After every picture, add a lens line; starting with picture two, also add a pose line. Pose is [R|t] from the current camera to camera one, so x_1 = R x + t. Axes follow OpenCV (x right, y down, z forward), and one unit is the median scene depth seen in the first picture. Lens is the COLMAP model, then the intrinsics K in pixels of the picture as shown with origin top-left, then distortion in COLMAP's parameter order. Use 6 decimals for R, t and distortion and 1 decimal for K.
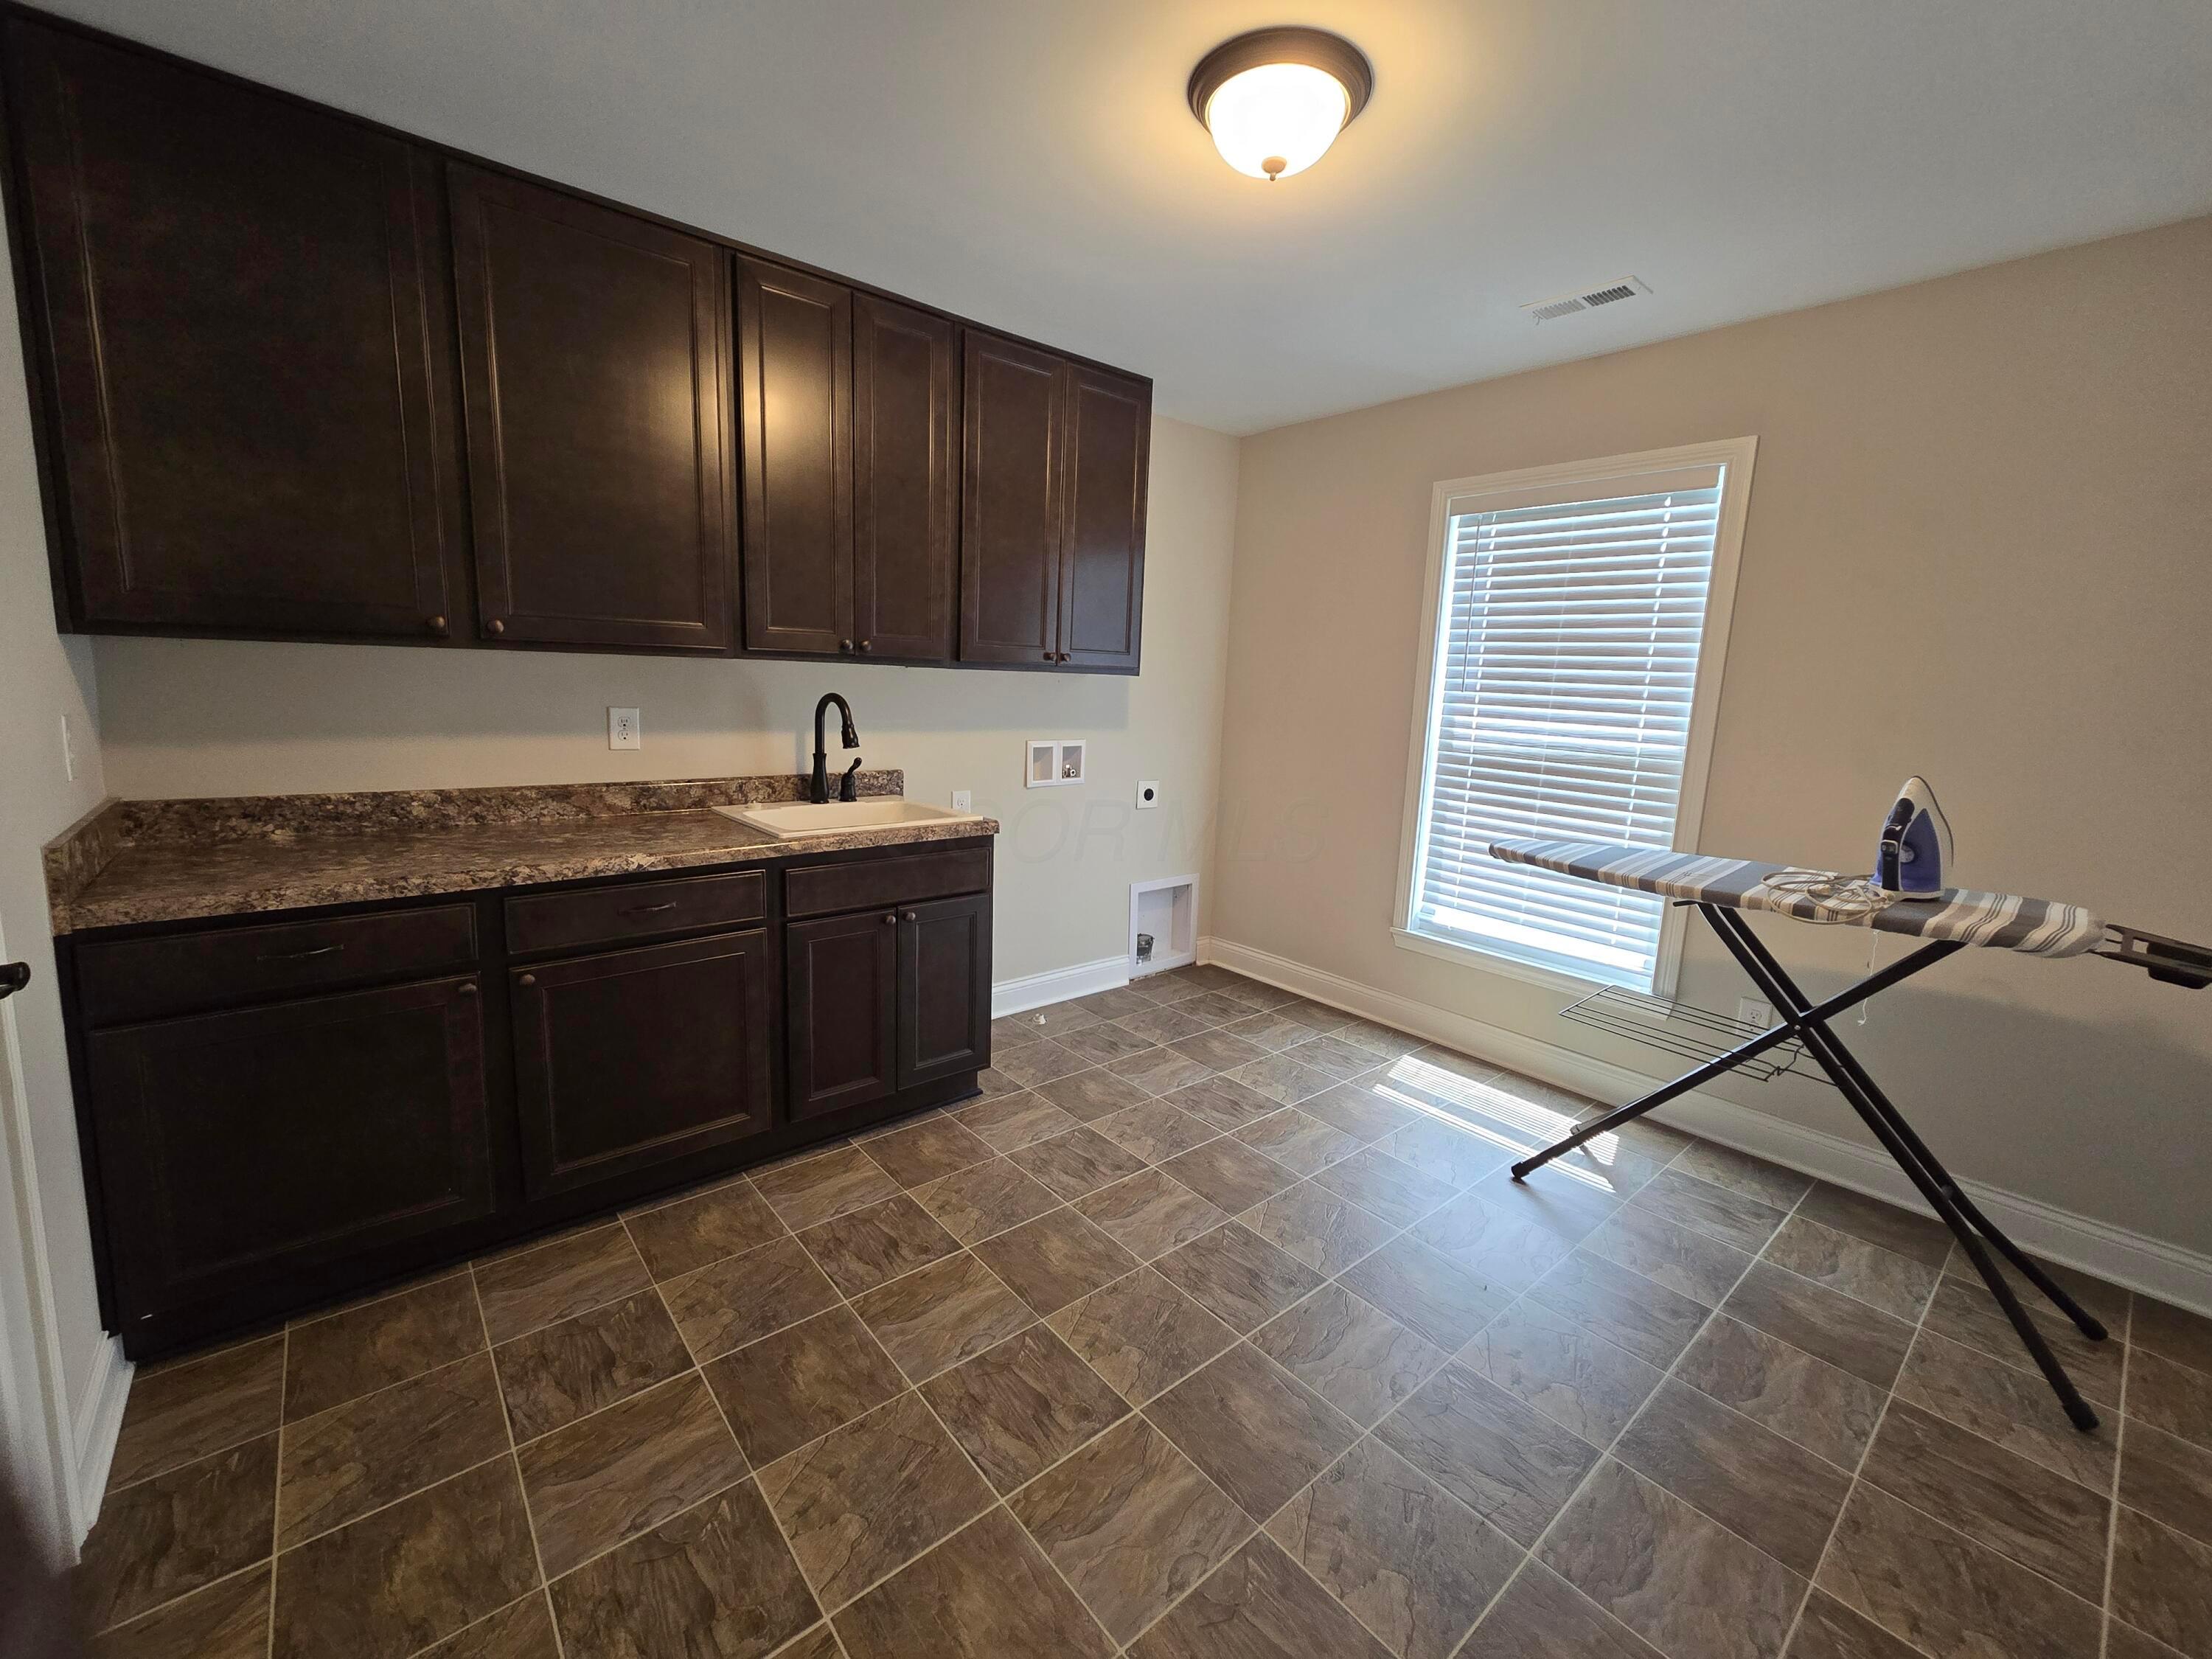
lens RADIAL K [[907.1, 0, 1114.2], [0, 907.1, 818.8], [0, 0, 1]] dist [0.000414, 0.000446]
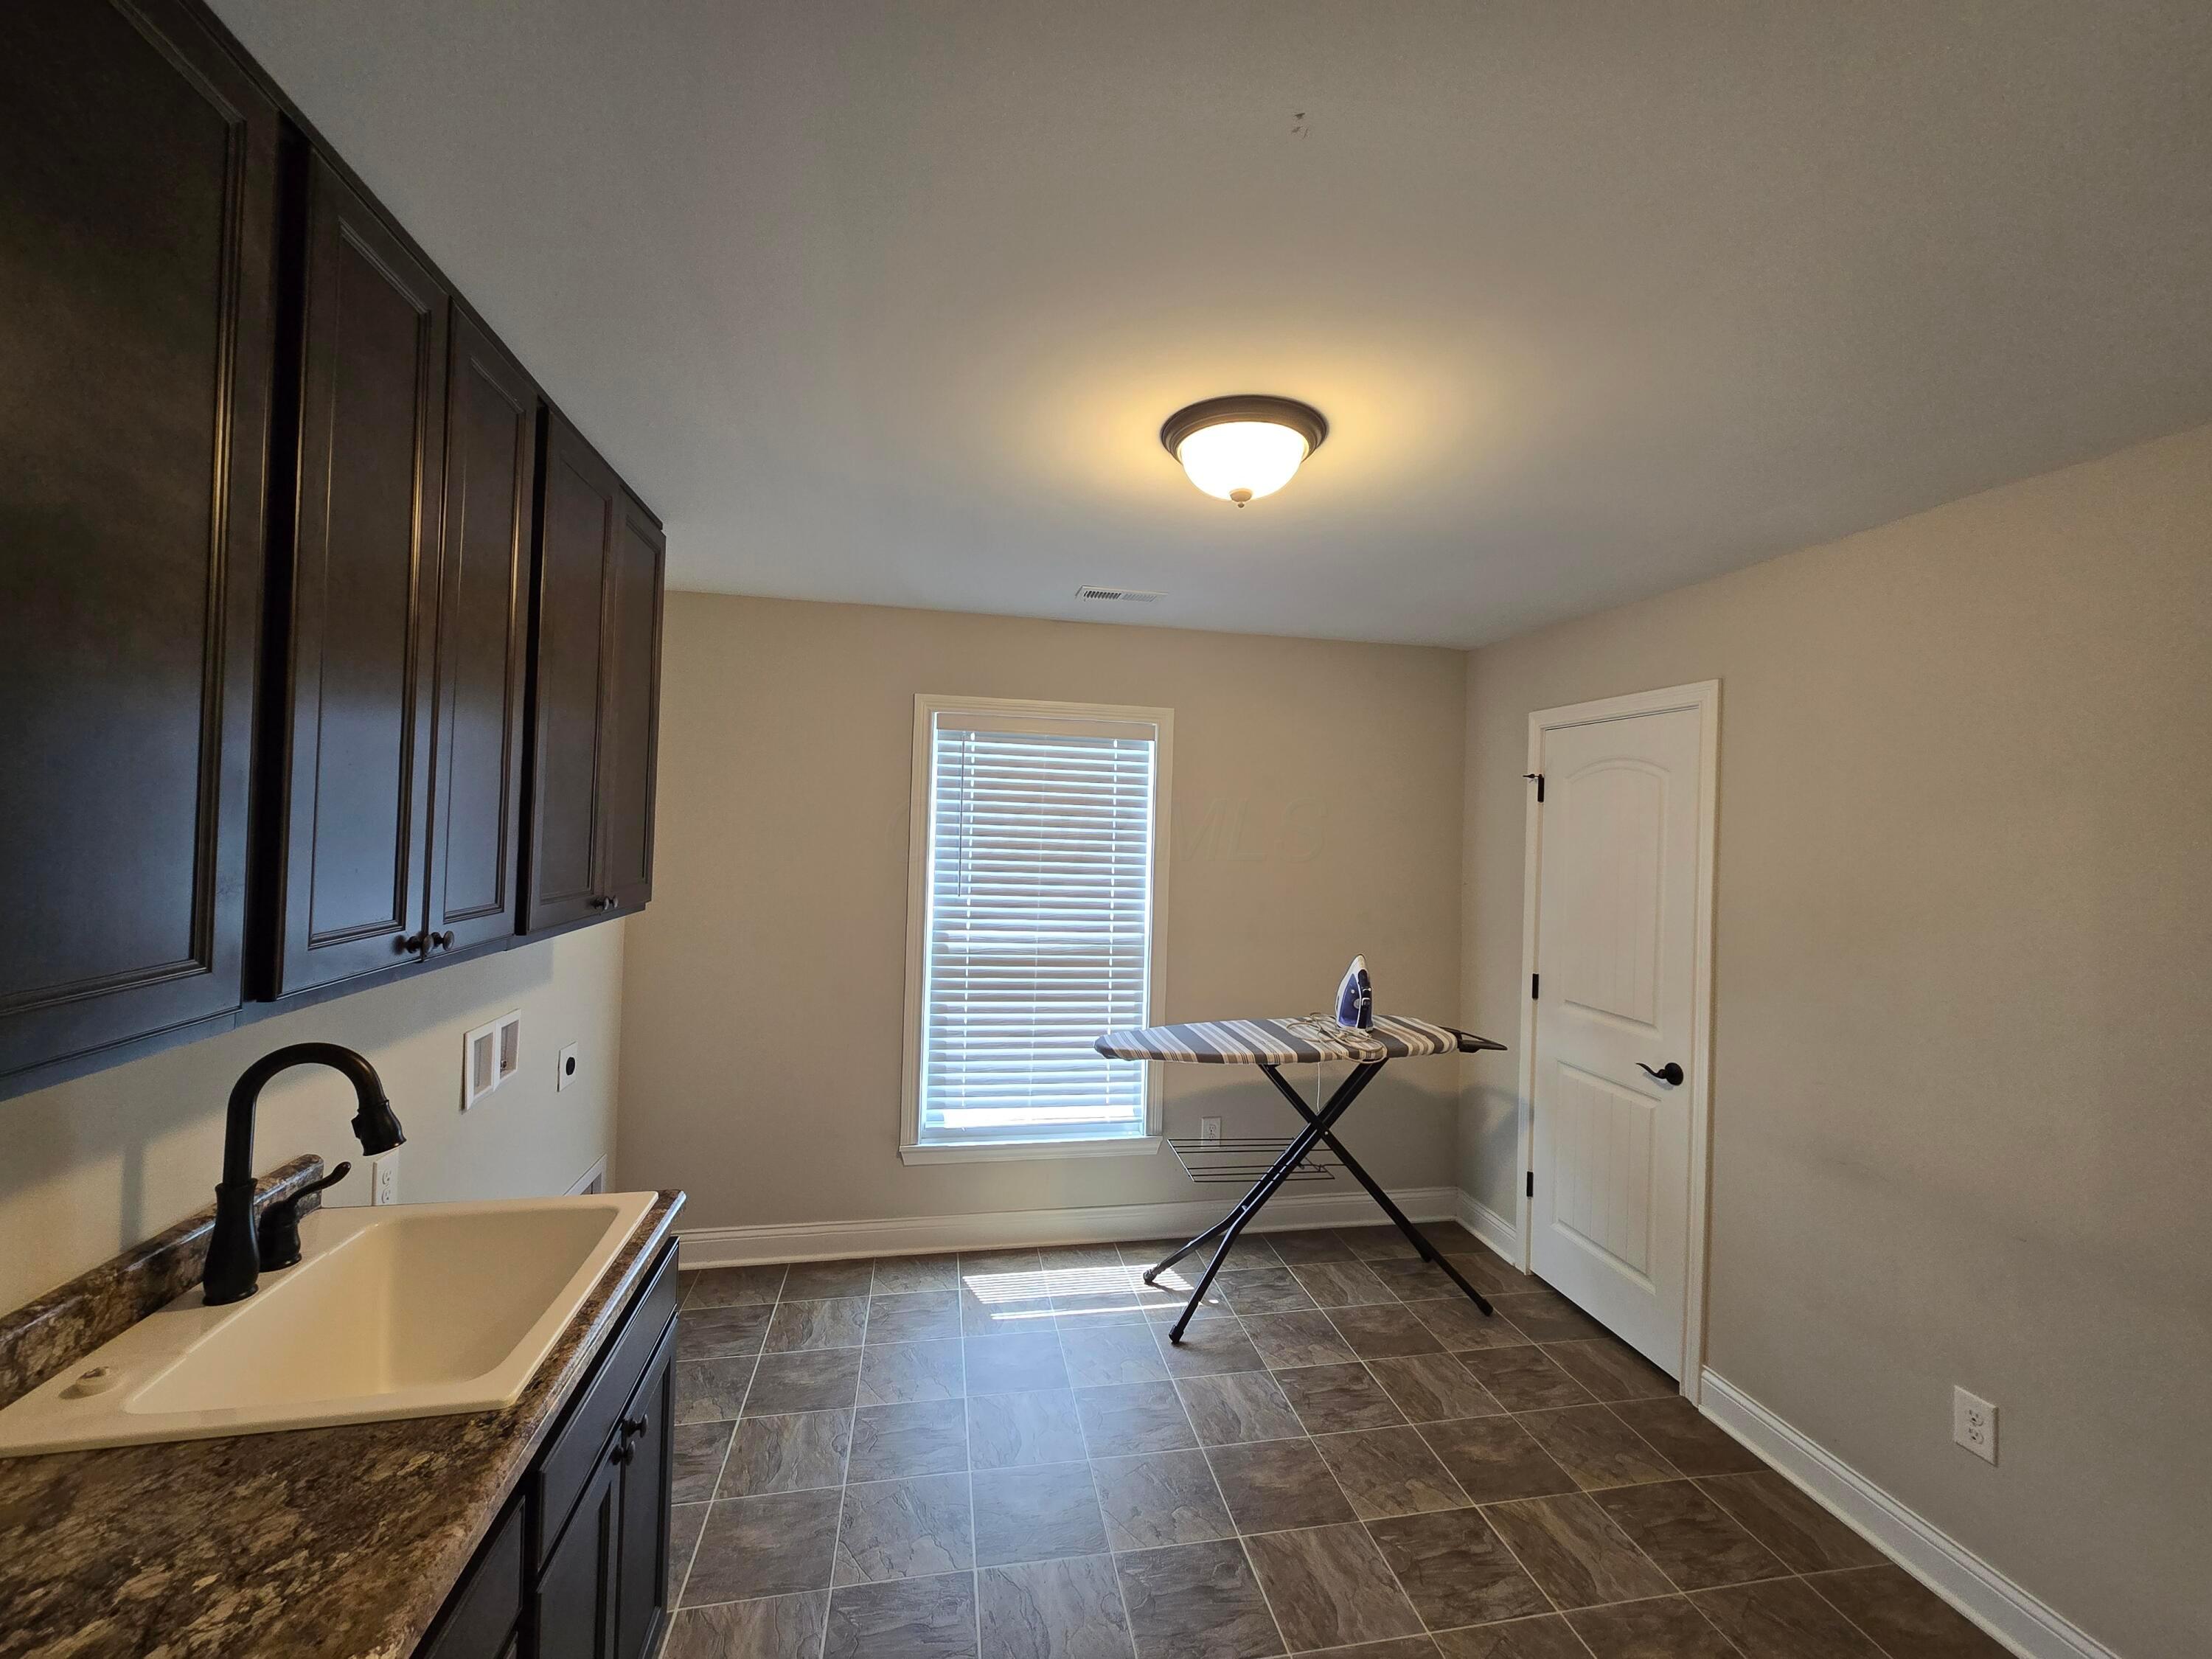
lens RADIAL K [[909.0, 0, 1117.9], [0, 909.0, 815.6], [0, 0, 1]] dist [-0.004566, 0.003499]
pose [[0.487445, -0.009374, 0.873103, -0.547432], [0.124292, 0.990504, -0.058757, -0.186121], [-0.864262, 0.137160, 0.483982, 0.415137]]
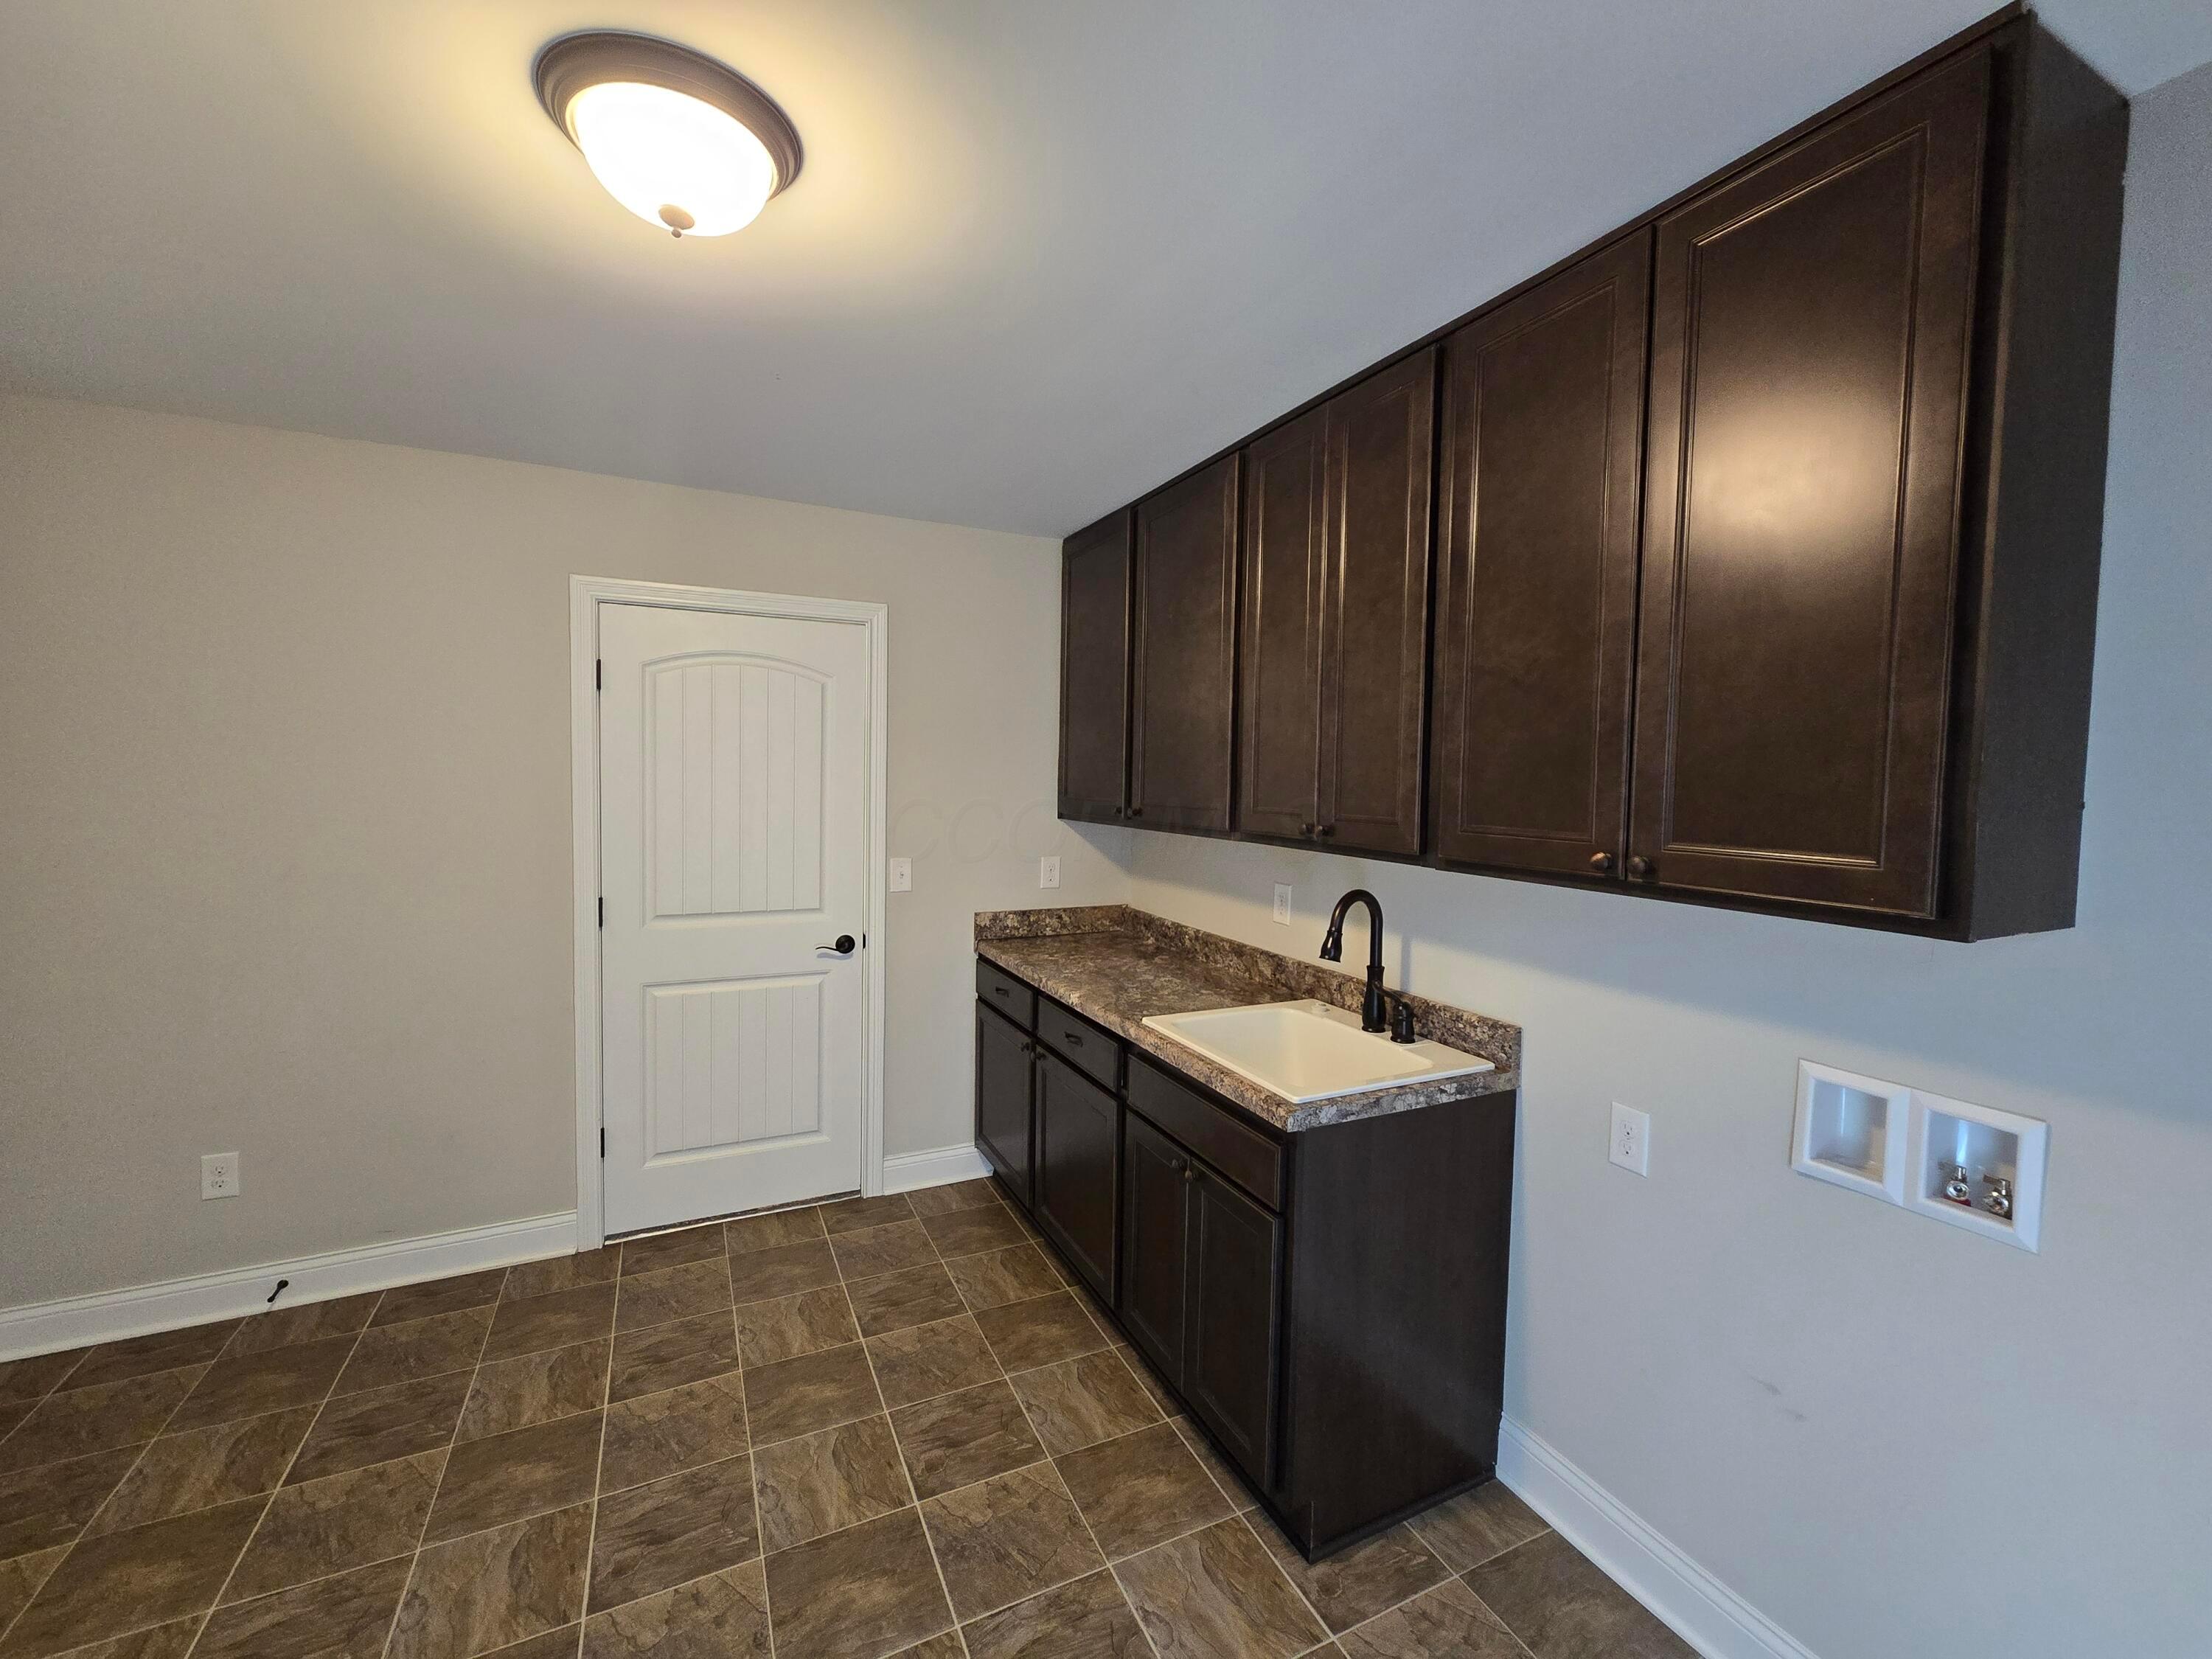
lens RADIAL K [[907.1, 0, 1114.2], [0, 907.1, 818.8], [0, 0, 1]] dist [0.000414, 0.000446]
pose [[-0.250763, 0.004353, -0.968039, 0.521409], [-0.181299, 0.982085, 0.051380, -0.211940], [0.950920, 0.188389, -0.245481, 1.037265]]
